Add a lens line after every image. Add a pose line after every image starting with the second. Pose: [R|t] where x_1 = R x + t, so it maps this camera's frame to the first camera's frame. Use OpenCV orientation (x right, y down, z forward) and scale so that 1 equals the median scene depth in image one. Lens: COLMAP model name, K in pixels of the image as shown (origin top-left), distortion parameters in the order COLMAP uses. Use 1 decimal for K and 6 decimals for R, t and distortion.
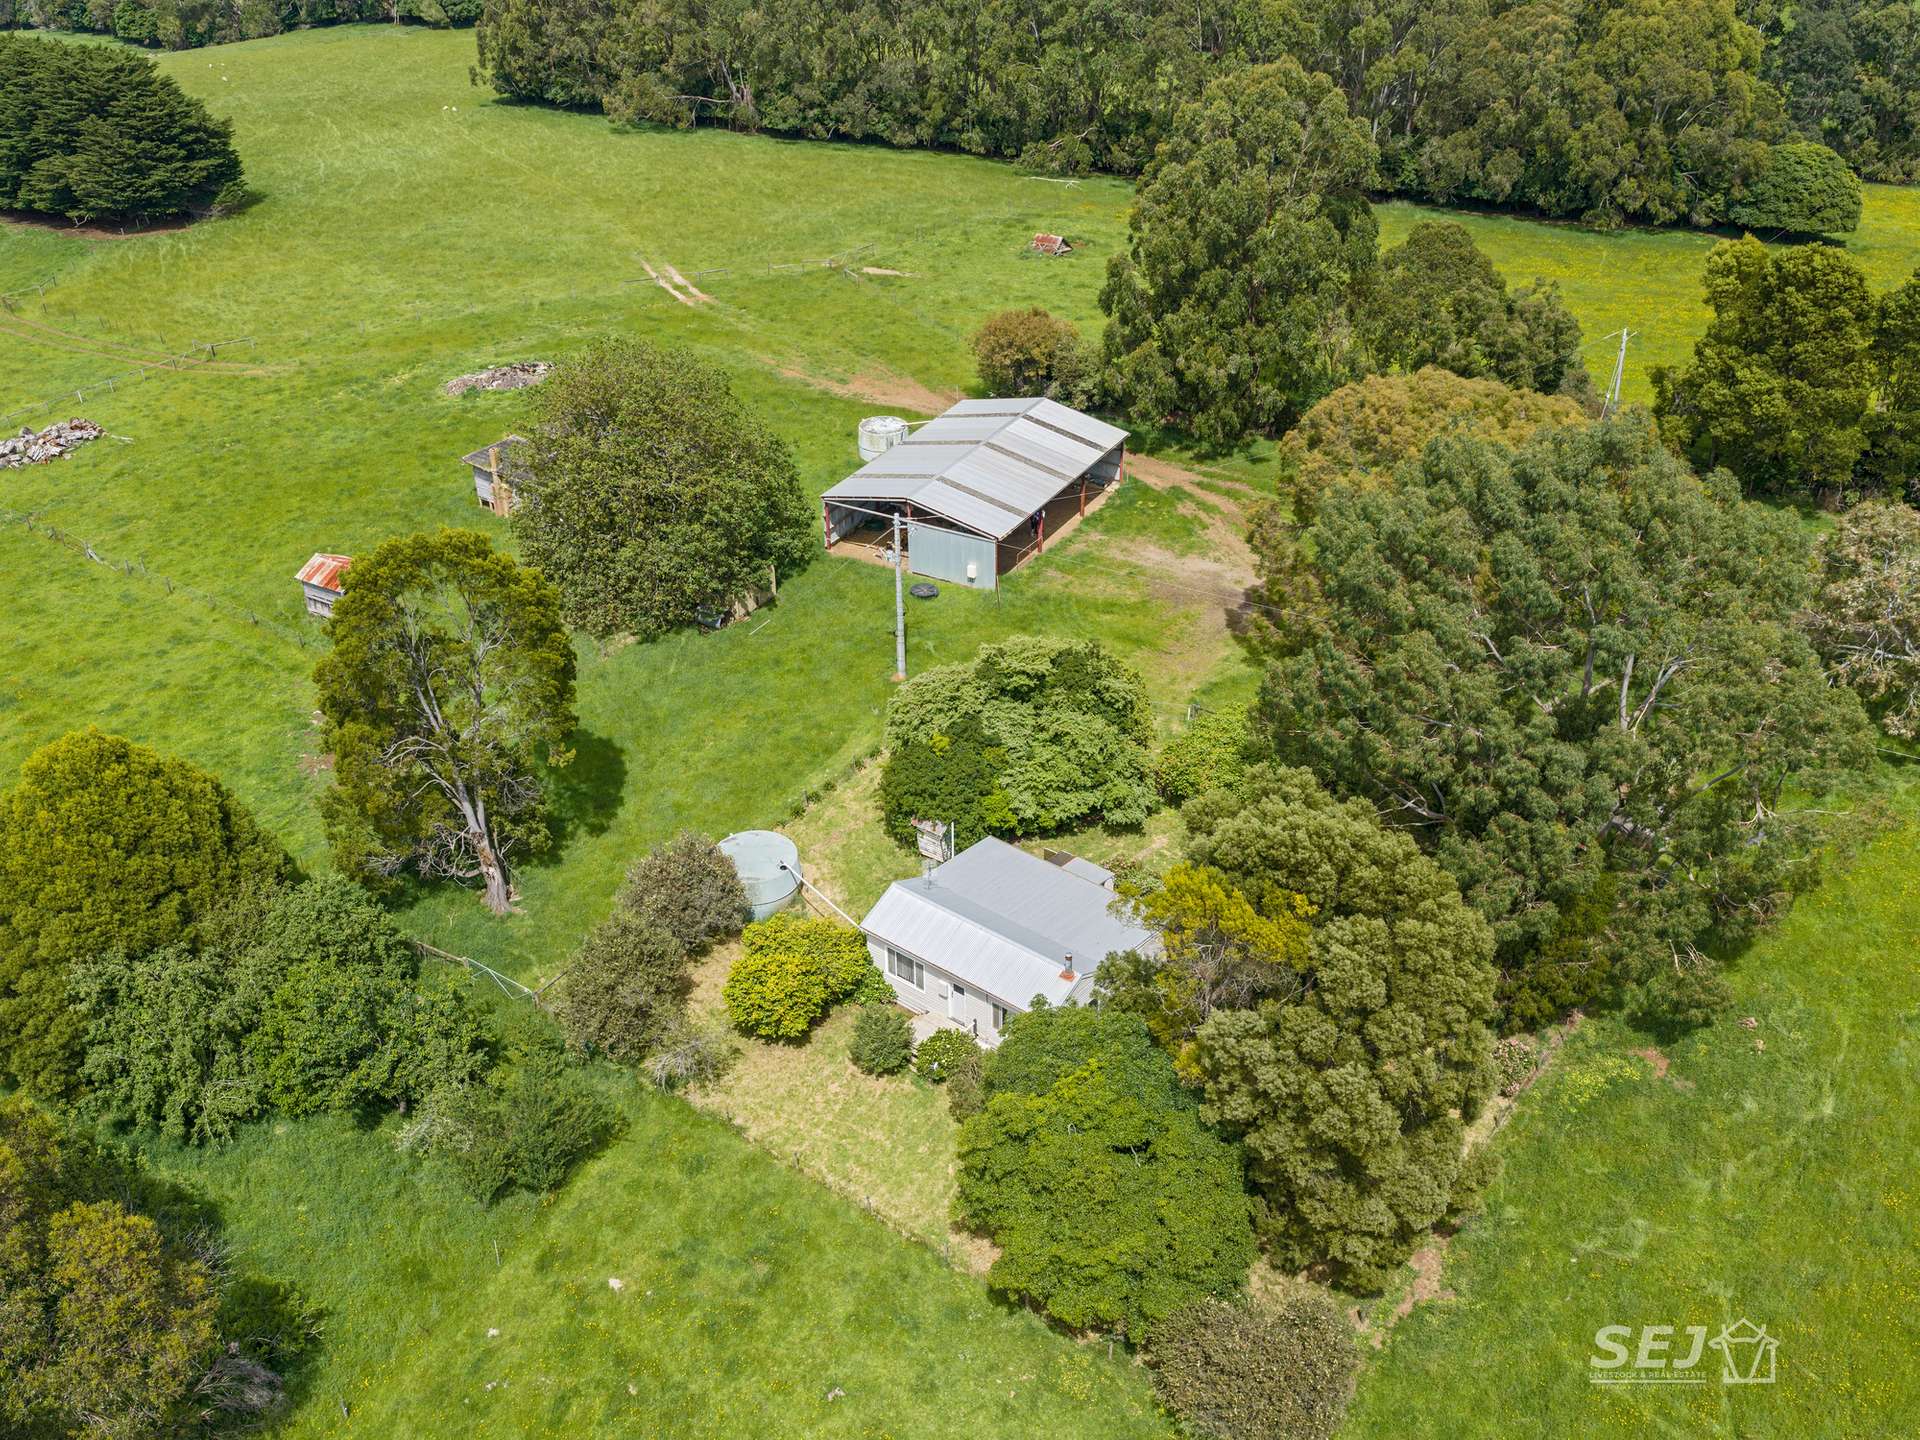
lens RADIAL K [[1779.2, 0, 960.0], [0, 1779.2, 720.0], [0, 0, 1]] dist [0.053508, -0.071029]
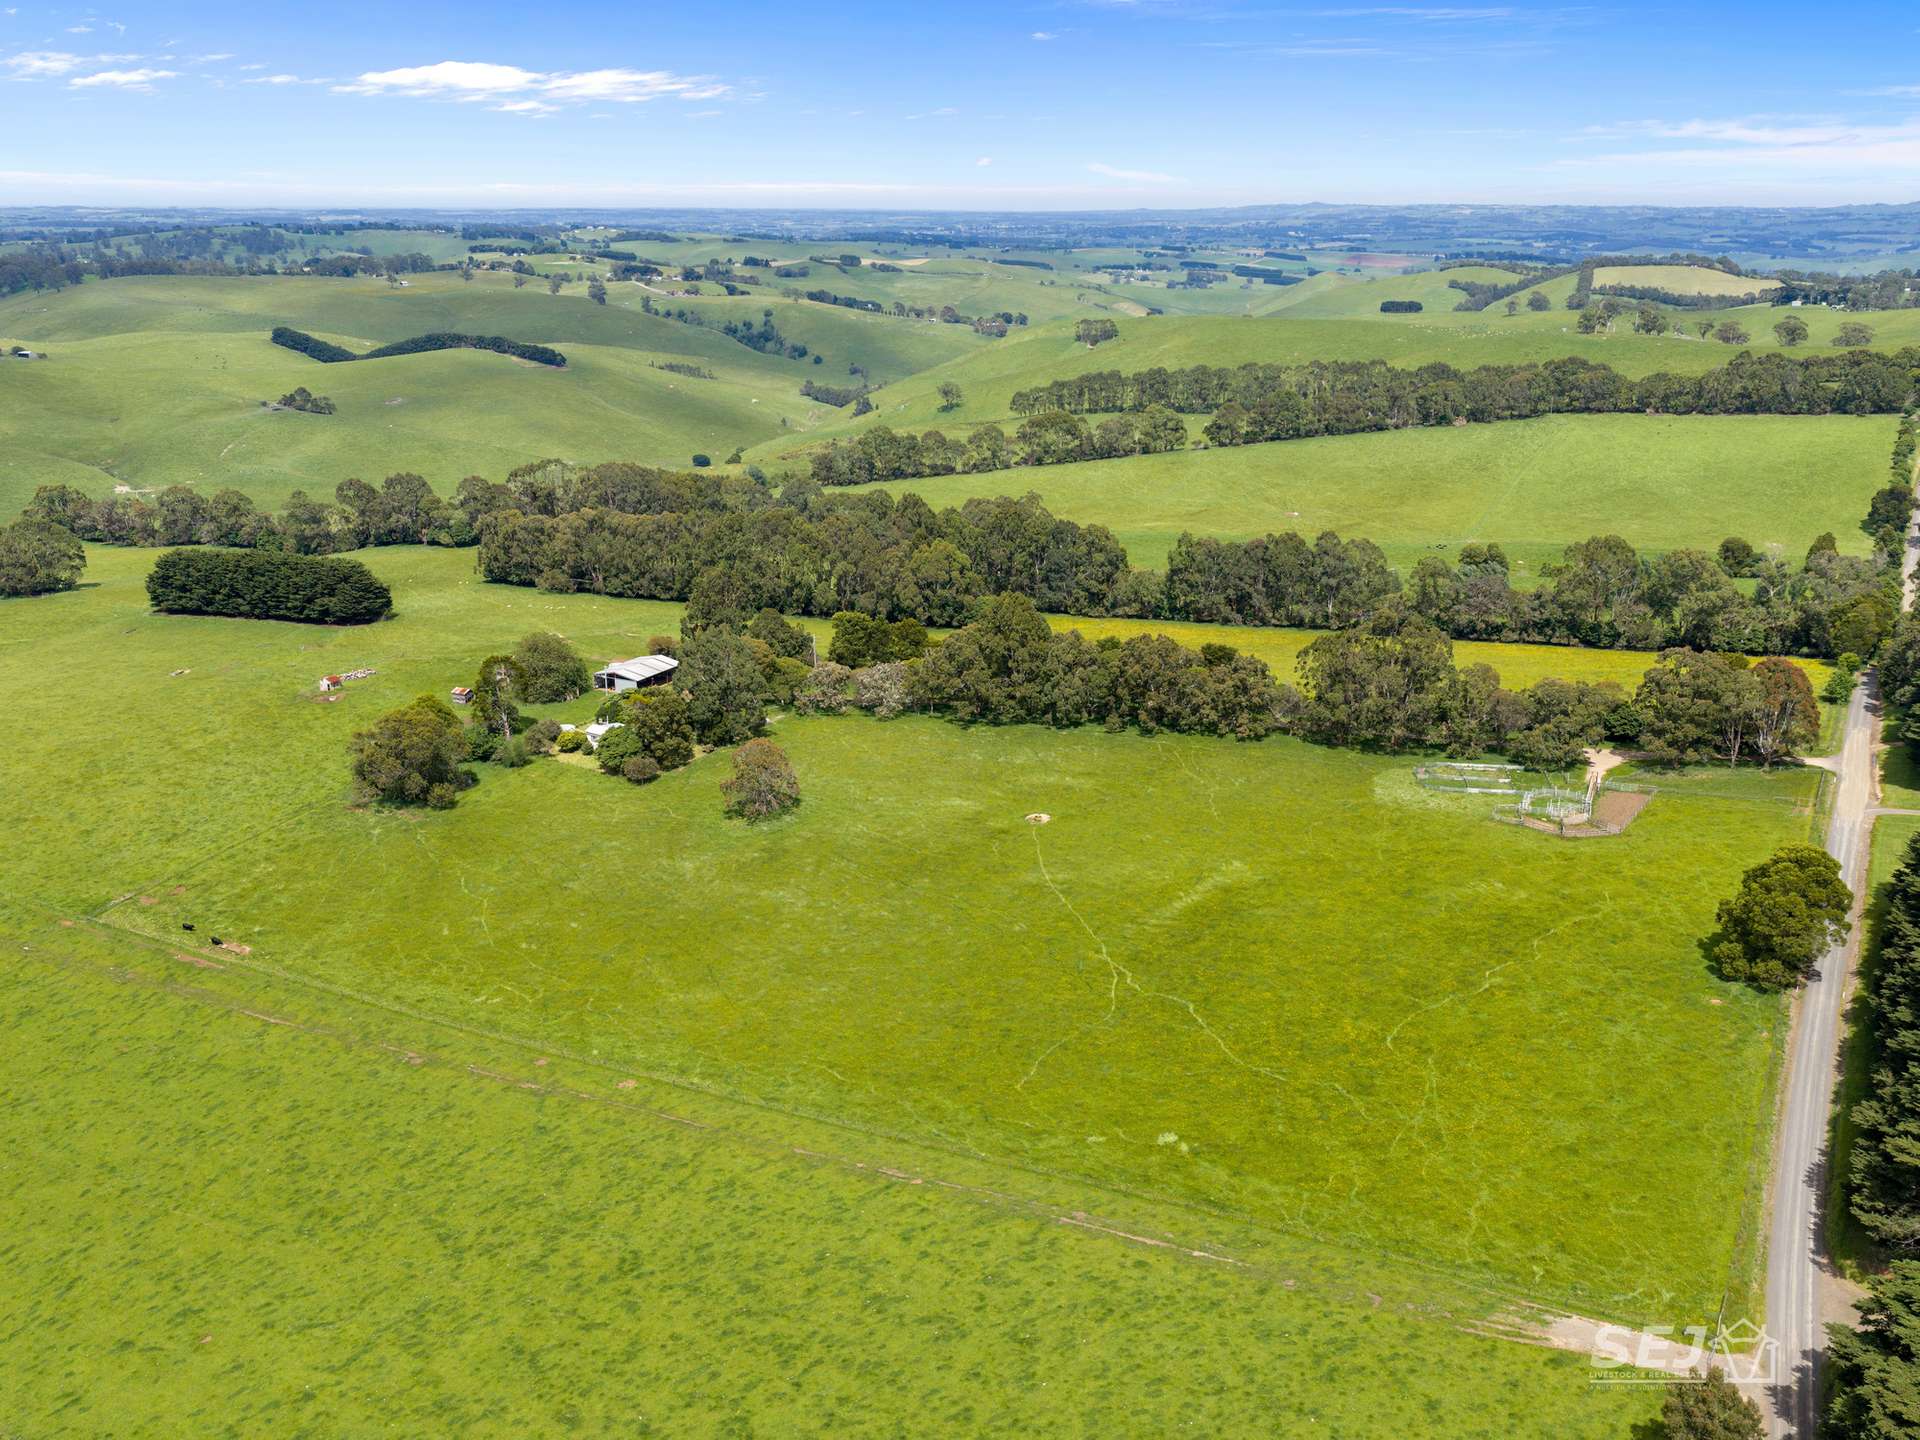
lens RADIAL K [[1779.2, 0, 960.0], [0, 1779.2, 720.0], [0, 0, 1]] dist [0.053508, -0.071029]
pose [[0.998573, 0.002225, 0.053358, 0.228434], [0.011843, 0.965030, -0.261873, 0.443907], [-0.052075, 0.262132, 0.963626, -1.217723]]
